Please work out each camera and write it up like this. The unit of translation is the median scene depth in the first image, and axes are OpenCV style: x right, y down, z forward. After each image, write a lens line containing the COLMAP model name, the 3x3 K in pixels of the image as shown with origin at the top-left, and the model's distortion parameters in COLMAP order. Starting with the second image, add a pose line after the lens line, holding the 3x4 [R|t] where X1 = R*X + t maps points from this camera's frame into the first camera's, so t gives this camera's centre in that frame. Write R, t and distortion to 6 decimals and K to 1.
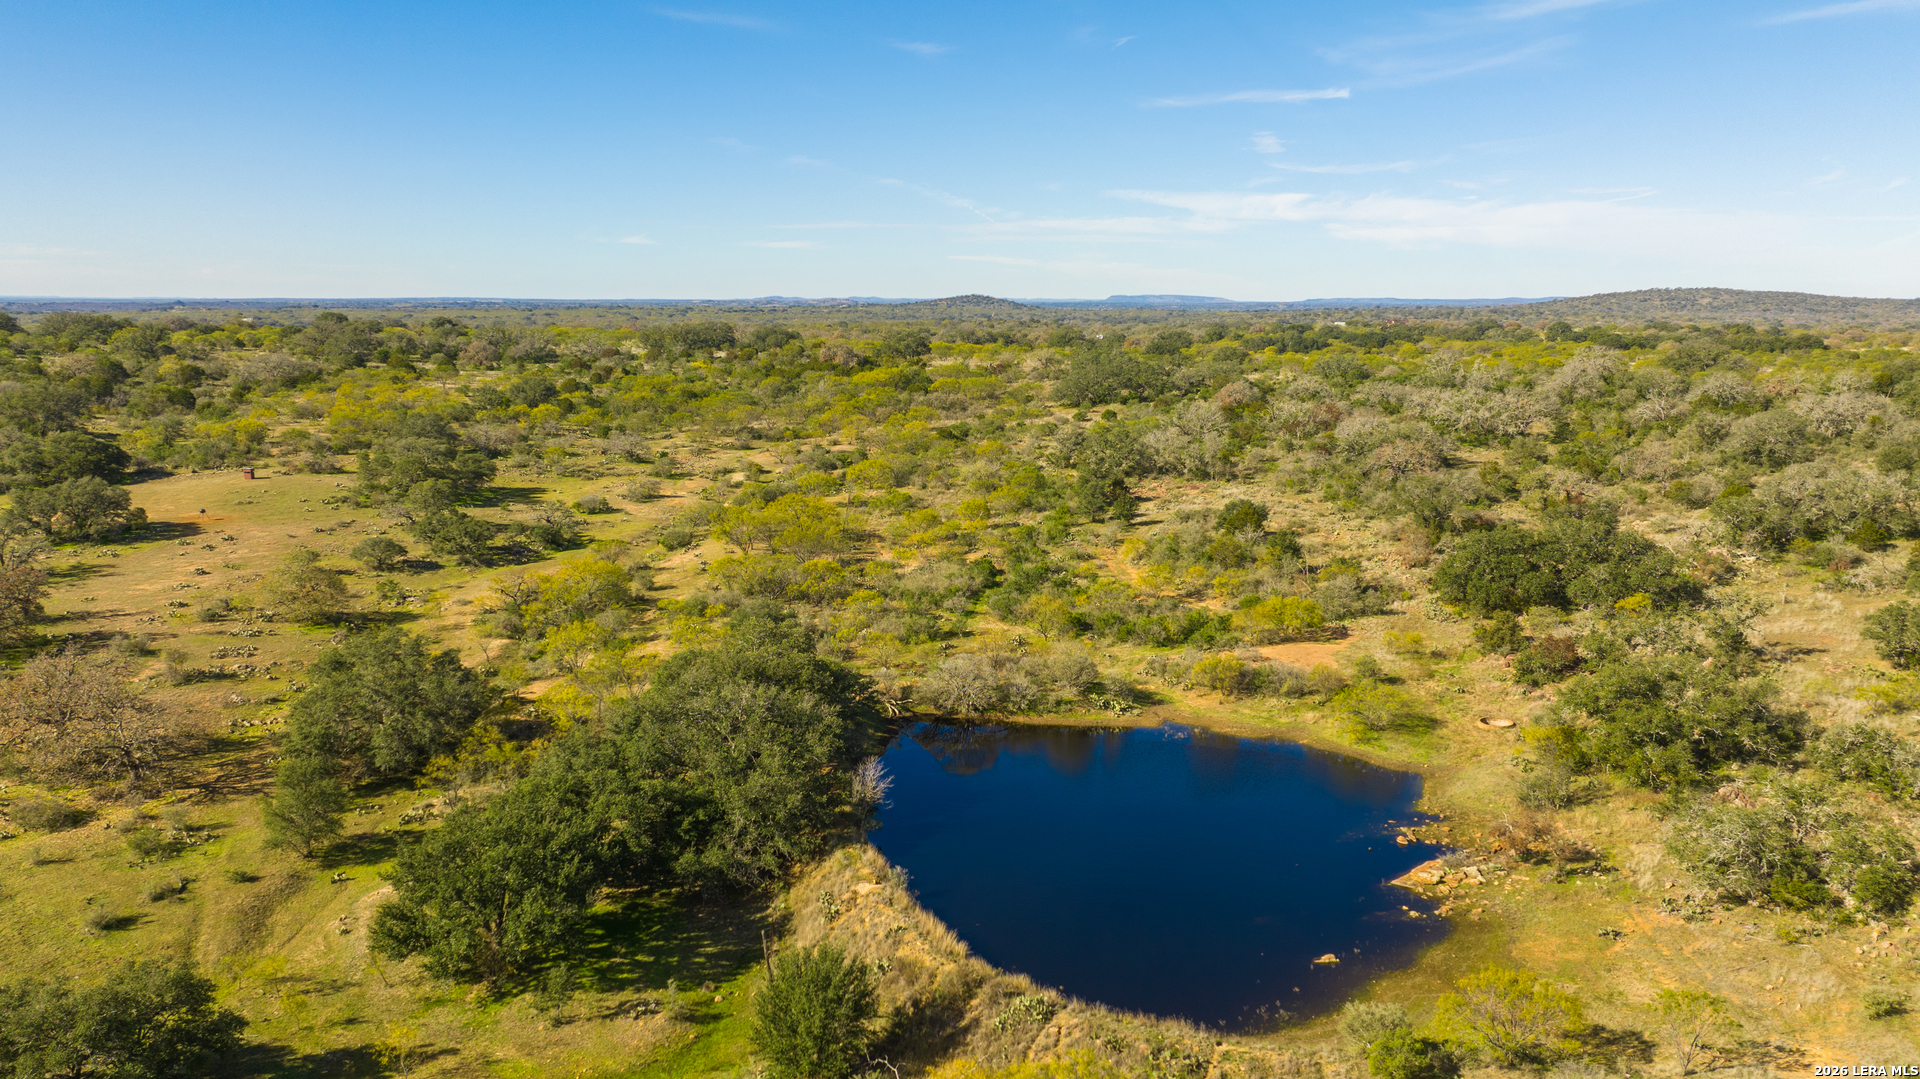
lens RADIAL K [[1506.1, 0, 950.8], [0, 1506.1, 538.9], [0, 0, 1]] dist [-0.011612, -0.011331]
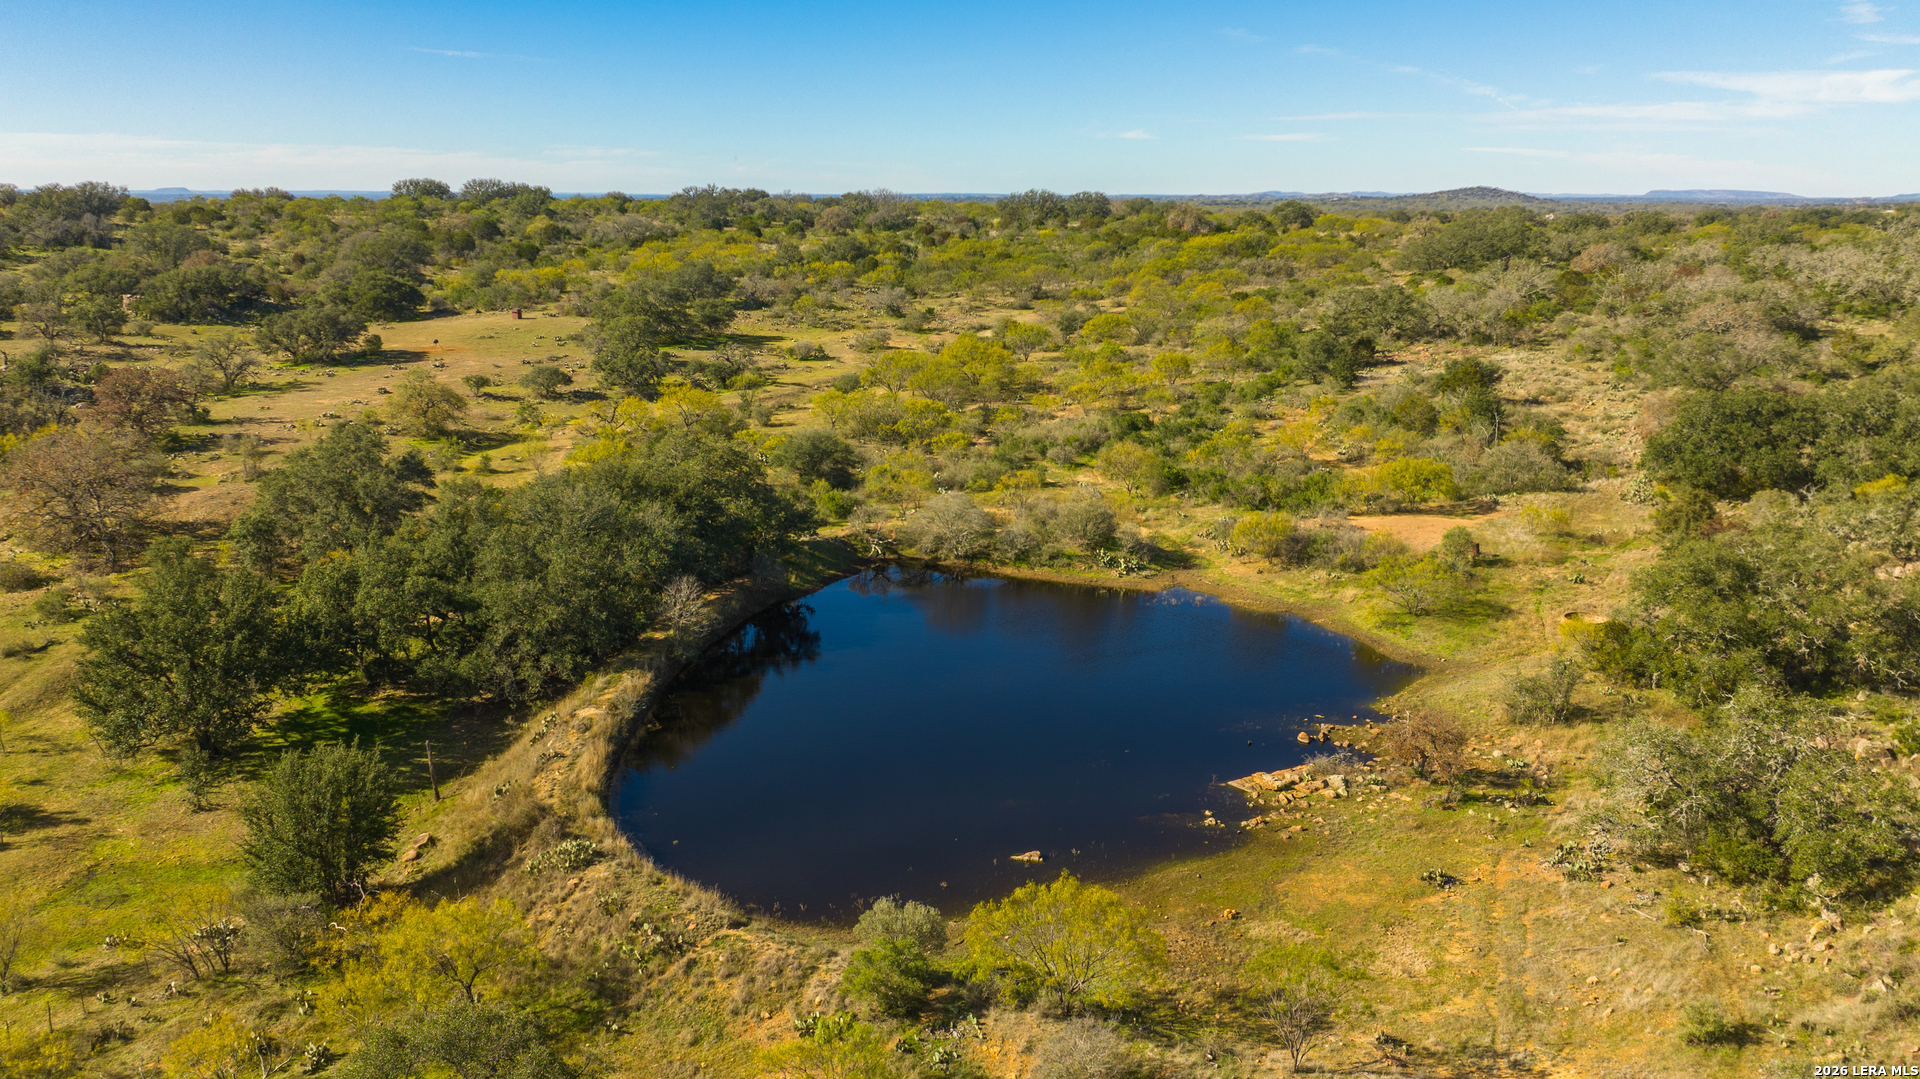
lens RADIAL K [[1506.1, 0, 950.5], [0, 1506.1, 541.4], [0, 0, 1]] dist [-0.011612, -0.011331]
pose [[0.947200, 0.067765, -0.313400, 0.213699], [-0.046597, 0.996127, 0.074558, 0.029928], [0.317239, -0.056018, 0.946690, 0.126696]]
